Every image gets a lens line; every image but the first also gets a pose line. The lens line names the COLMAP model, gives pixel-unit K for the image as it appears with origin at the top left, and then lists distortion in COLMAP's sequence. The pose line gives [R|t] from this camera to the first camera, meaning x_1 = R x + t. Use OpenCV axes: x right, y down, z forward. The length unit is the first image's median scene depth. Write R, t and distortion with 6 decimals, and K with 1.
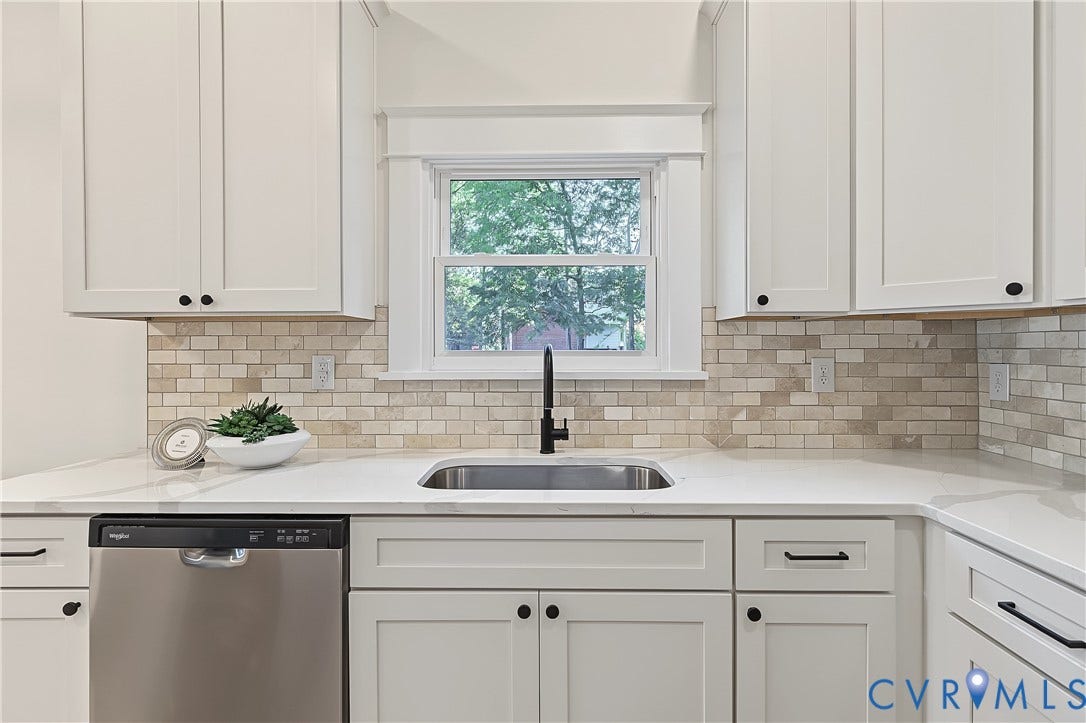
lens RADIAL K [[509.9, 0, 574.6], [0, 509.9, 347.9], [0, 0, 1]] dist [0.002529, -0.000019]
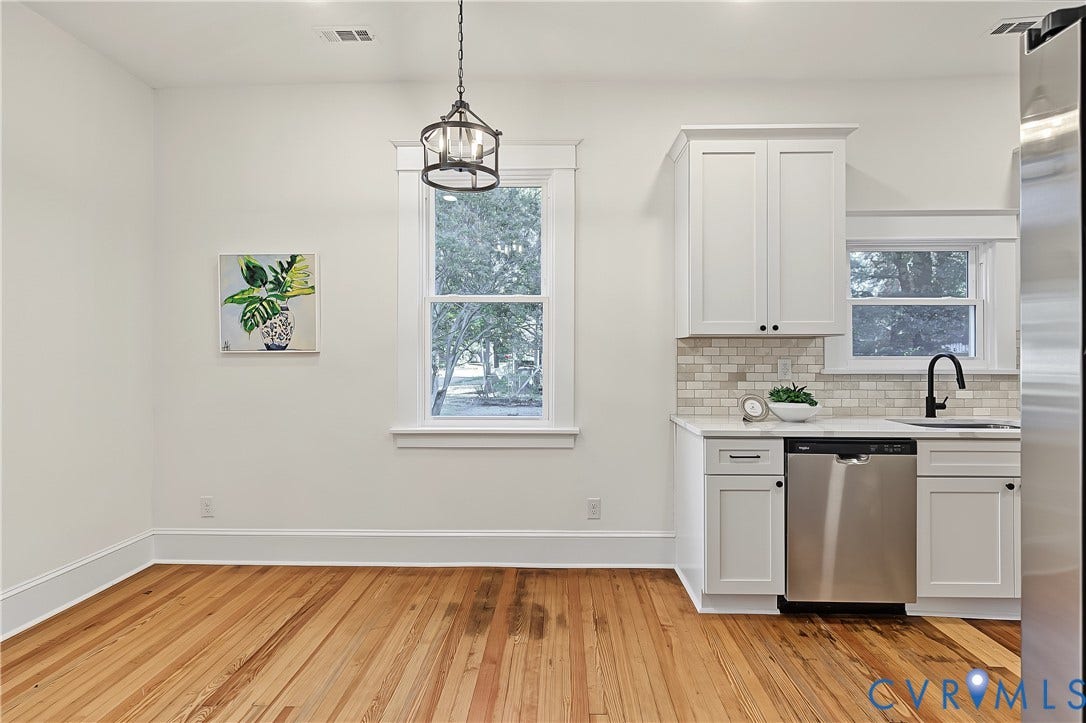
lens RADIAL K [[509.9, 0, 553.8], [0, 509.9, 357.2], [0, 0, 1]] dist [0.002529, -0.000019]
pose [[0.999970, 0.003761, -0.006769, -1.260356], [-0.003743, 0.999990, 0.002549, 0.006976], [0.006779, -0.002524, 0.999974, -0.682343]]
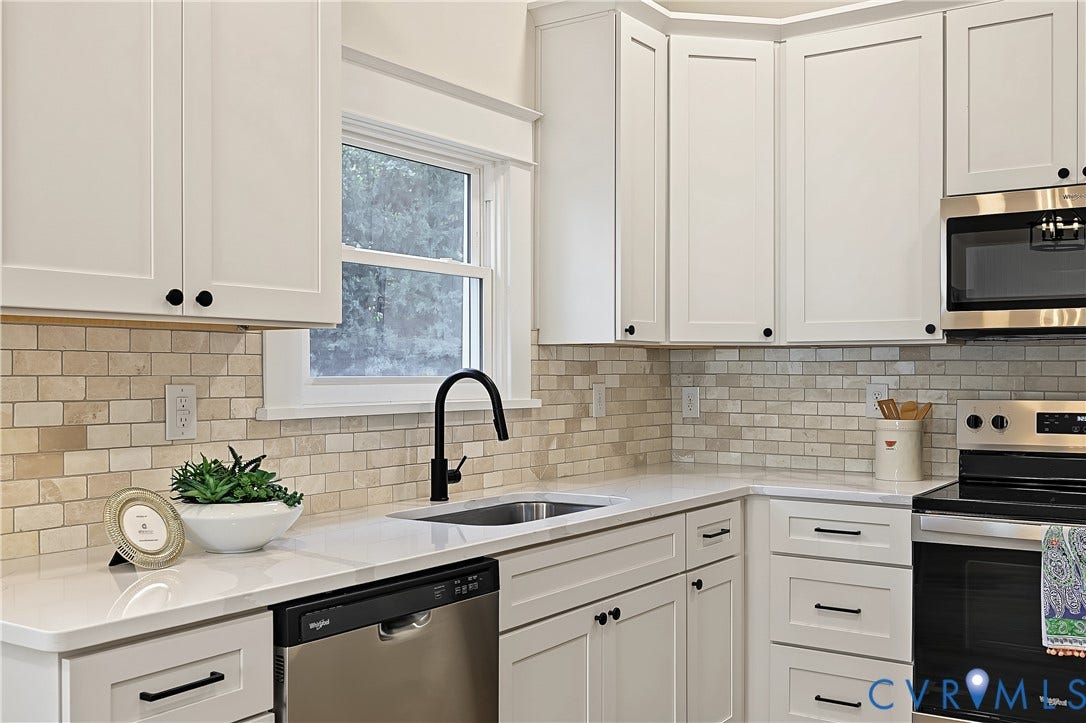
lens RADIAL K [[1061.9, 0, 550.5], [0, 1061.9, 363.8], [0, 0, 1]] dist [-0.003949, 0.000000]
pose [[0.550578, 0.008770, 0.834737, -1.355861], [0.000376, 0.999942, -0.010754, 0.003227], [-0.834783, 0.006235, 0.550543, -0.093091]]
